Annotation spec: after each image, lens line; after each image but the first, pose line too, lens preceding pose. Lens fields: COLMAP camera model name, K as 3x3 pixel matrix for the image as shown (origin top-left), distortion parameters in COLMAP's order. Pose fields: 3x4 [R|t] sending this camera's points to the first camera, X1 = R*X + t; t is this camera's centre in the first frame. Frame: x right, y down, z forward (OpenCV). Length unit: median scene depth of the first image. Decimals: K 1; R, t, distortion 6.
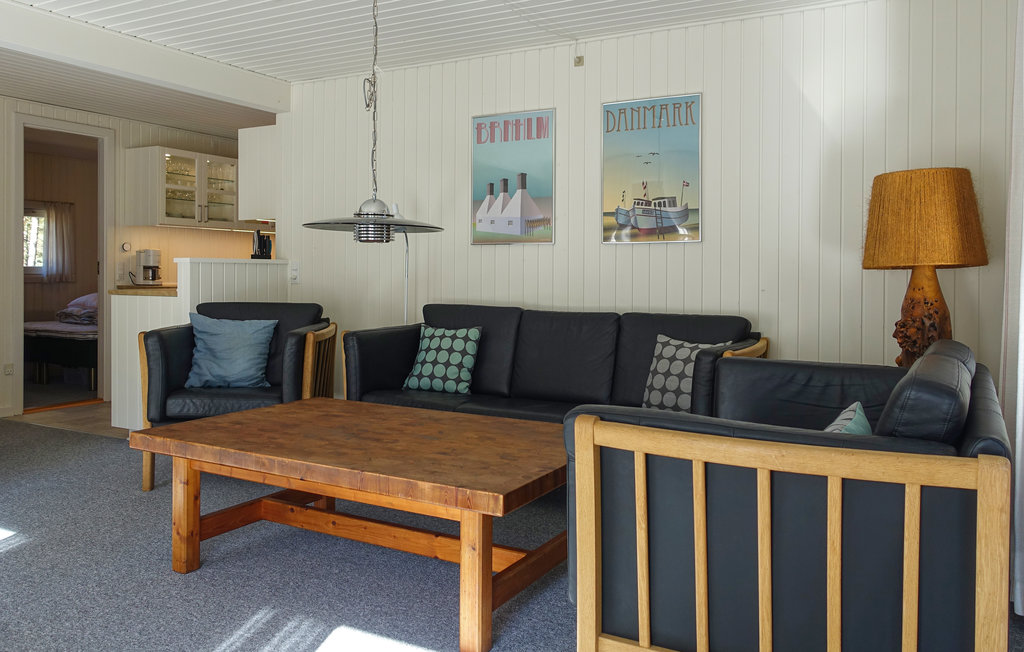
lens RADIAL K [[793.5, 0, 512.2], [0, 793.5, 281.9], [0, 0, 1]] dist [-0.001385, 0.003867]
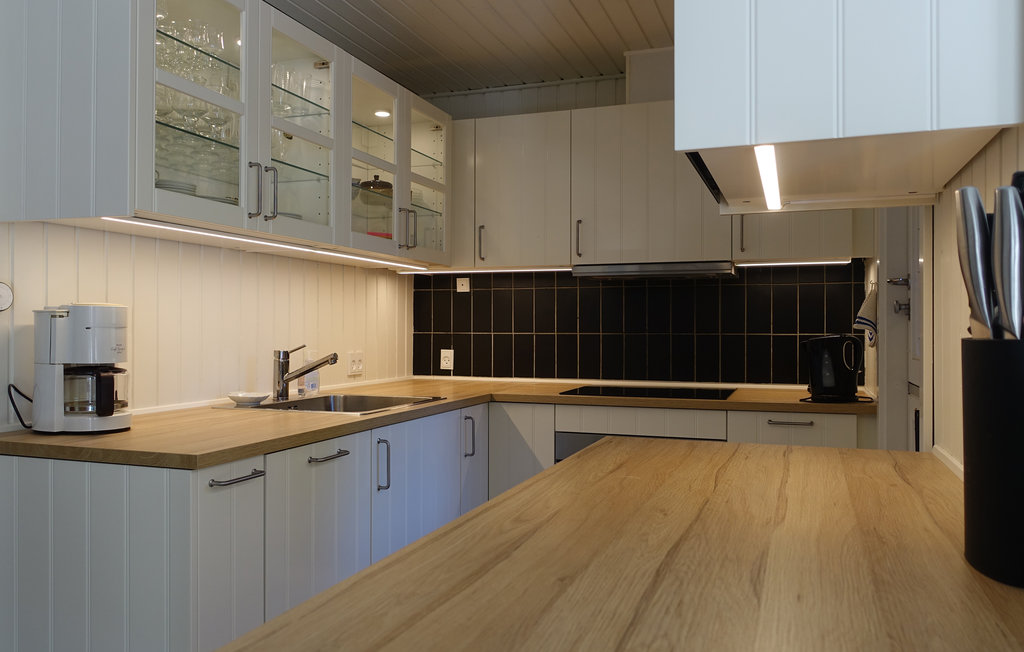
lens RADIAL K [[798.0, 0, 512.0], [0, 798.0, 326.0], [0, 0, 1]] dist [-0.010109, -0.002148]
pose [[0.987253, -0.005021, 0.159077, -0.568120], [0.008176, 0.999782, -0.019188, -0.043469], [-0.158947, 0.020244, 0.987080, 1.120918]]
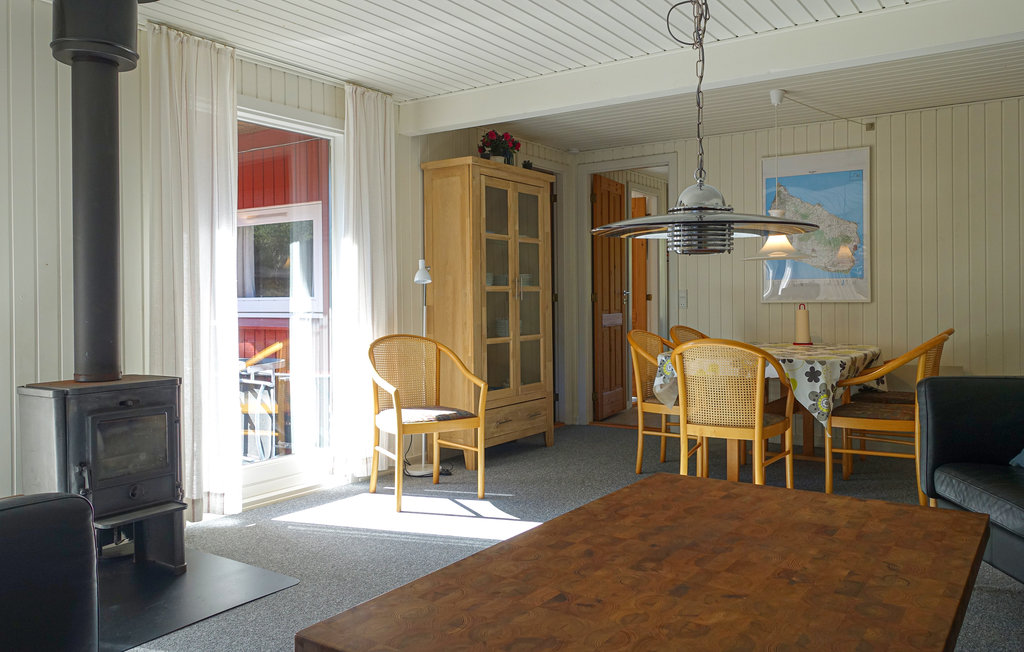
lens RADIAL K [[798.0, 0, 512.0], [0, 798.0, 326.0], [0, 0, 1]] dist [-0.010109, -0.002148]
pose [[-0.094577, 0.026639, -0.995161, 0.321814], [-0.003564, 0.999626, 0.027097, -0.006014], [0.995511, 0.006110, -0.094447, 0.606124]]
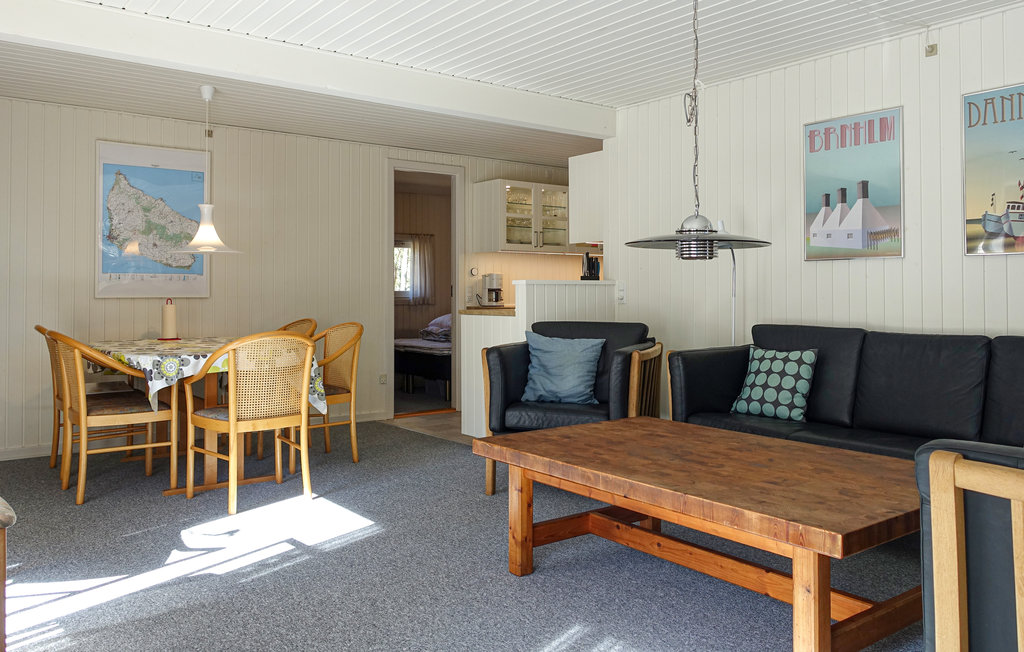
lens RADIAL K [[793.5, 0, 512.2], [0, 793.5, 281.9], [0, 0, 1]] dist [-0.001385, 0.003867]
pose [[0.917413, -0.014857, -0.397660, 0.003657], [0.003754, 0.999581, -0.028685, 0.003434], [0.397919, 0.024824, 0.917085, 0.010432]]
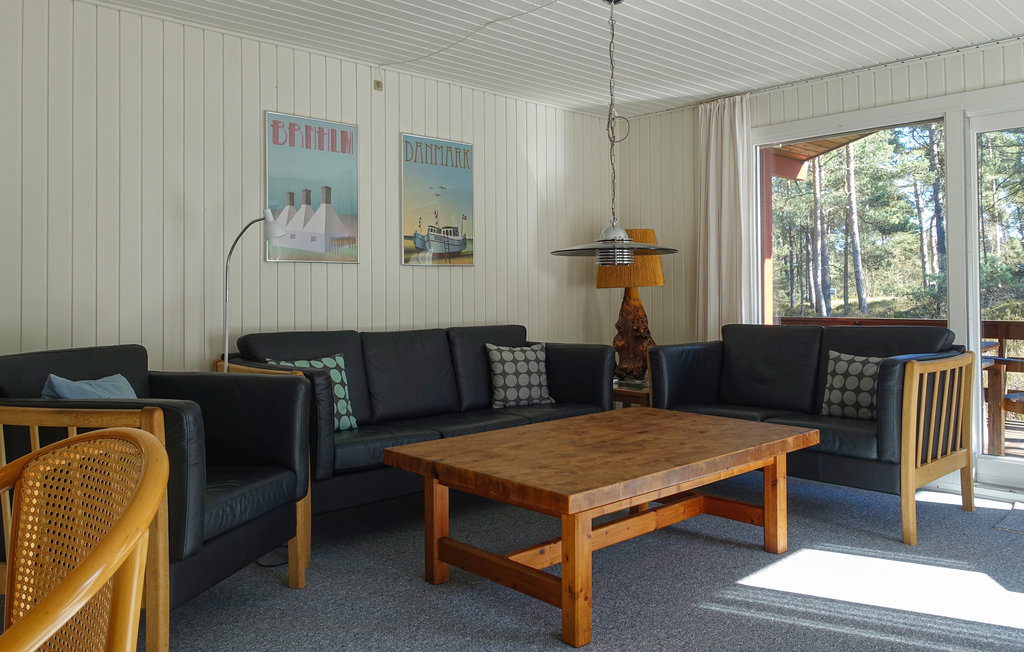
lens RADIAL K [[793.5, 0, 512.2], [0, 793.5, 281.9], [0, 0, 1]] dist [-0.001385, 0.003867]
pose [[0.302560, 0.003033, 0.953126, -0.873476], [0.019555, 0.999765, -0.009389, -0.013553], [-0.952930, 0.021479, 0.302429, 0.557976]]
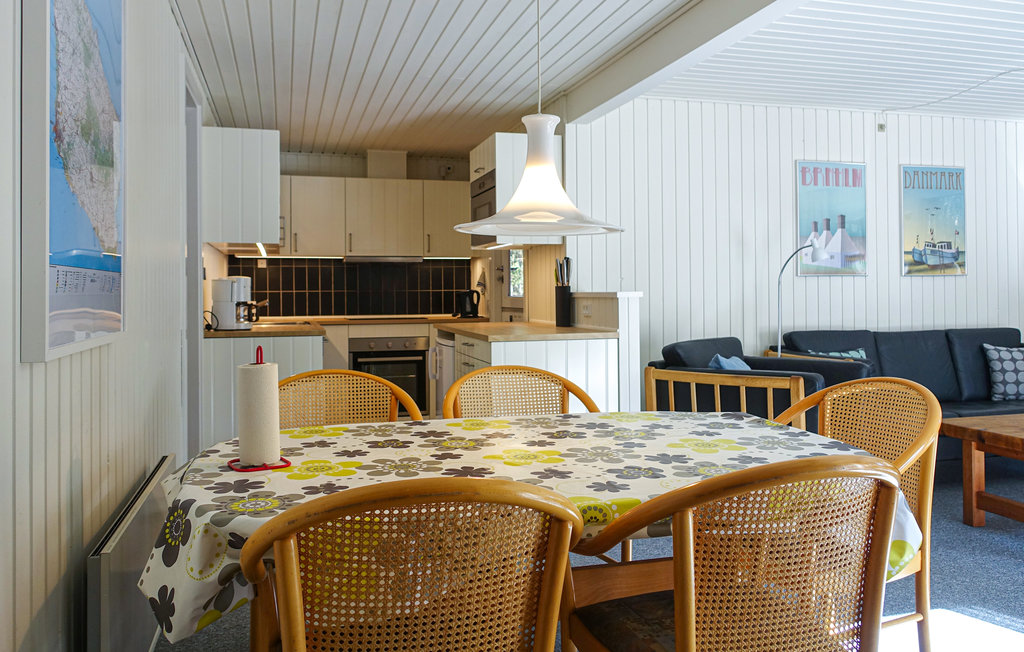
lens RADIAL K [[796.3, 0, 511.8], [0, 796.3, 290.4], [0, 0, 1]] dist [-0.001637, 0.002775]
pose [[0.705940, -0.010750, 0.708190, -1.252673], [0.023727, 0.999683, -0.008477, -0.030277], [-0.707874, 0.022787, 0.705971, 0.564836]]
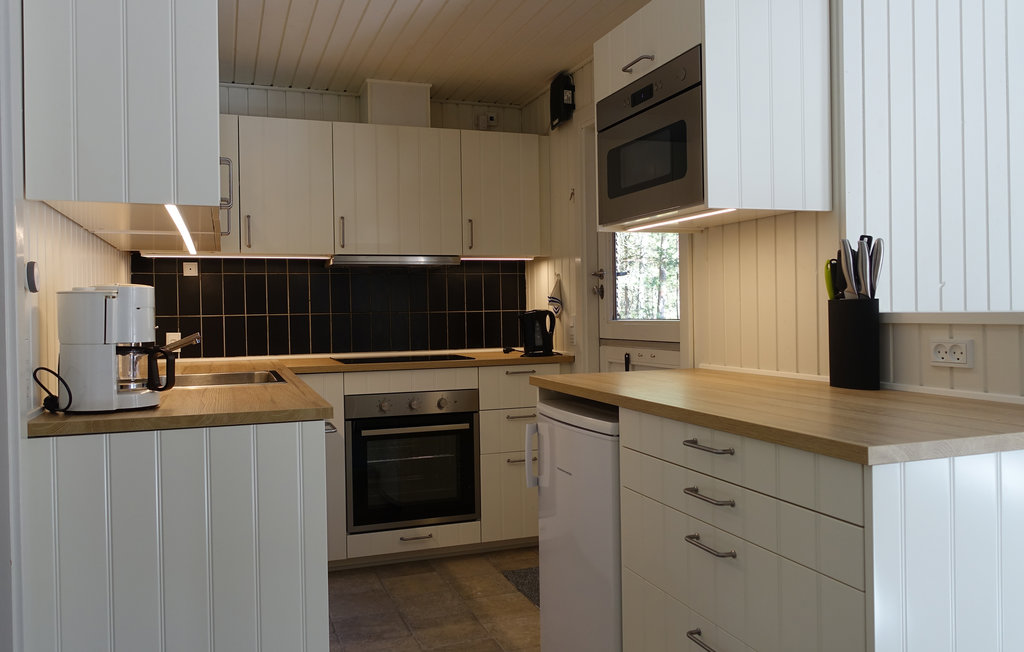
lens RADIAL K [[798.0, 0, 512.0], [0, 798.0, 326.0], [0, 0, 1]] dist [-0.010109, -0.002148]
pose [[0.655837, -0.032144, 0.754218, -0.945026], [0.033558, 0.999347, 0.013410, -0.041322], [-0.754156, 0.016515, 0.656487, 1.128332]]
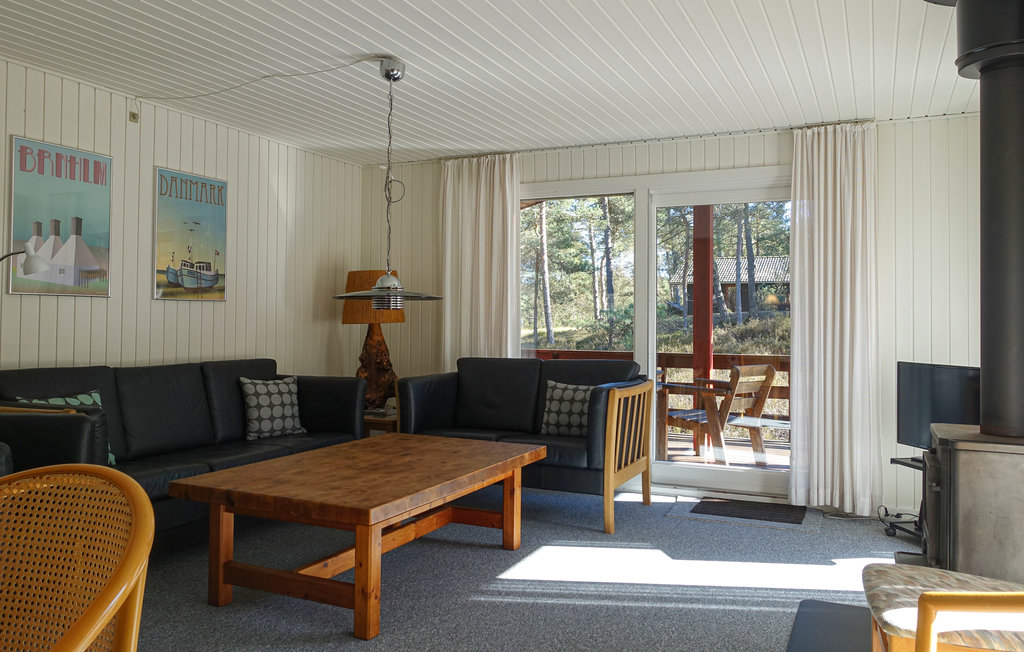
lens RADIAL K [[795.6, 0, 512.3], [0, 795.6, 303.7], [0, 0, 1]] dist [0.001958, 0.001472]
pose [[-0.070928, 0.011842, 0.997411, -0.998177], [0.001225, 0.999930, -0.011785, -0.030449], [-0.997481, 0.000386, -0.070937, 0.620412]]
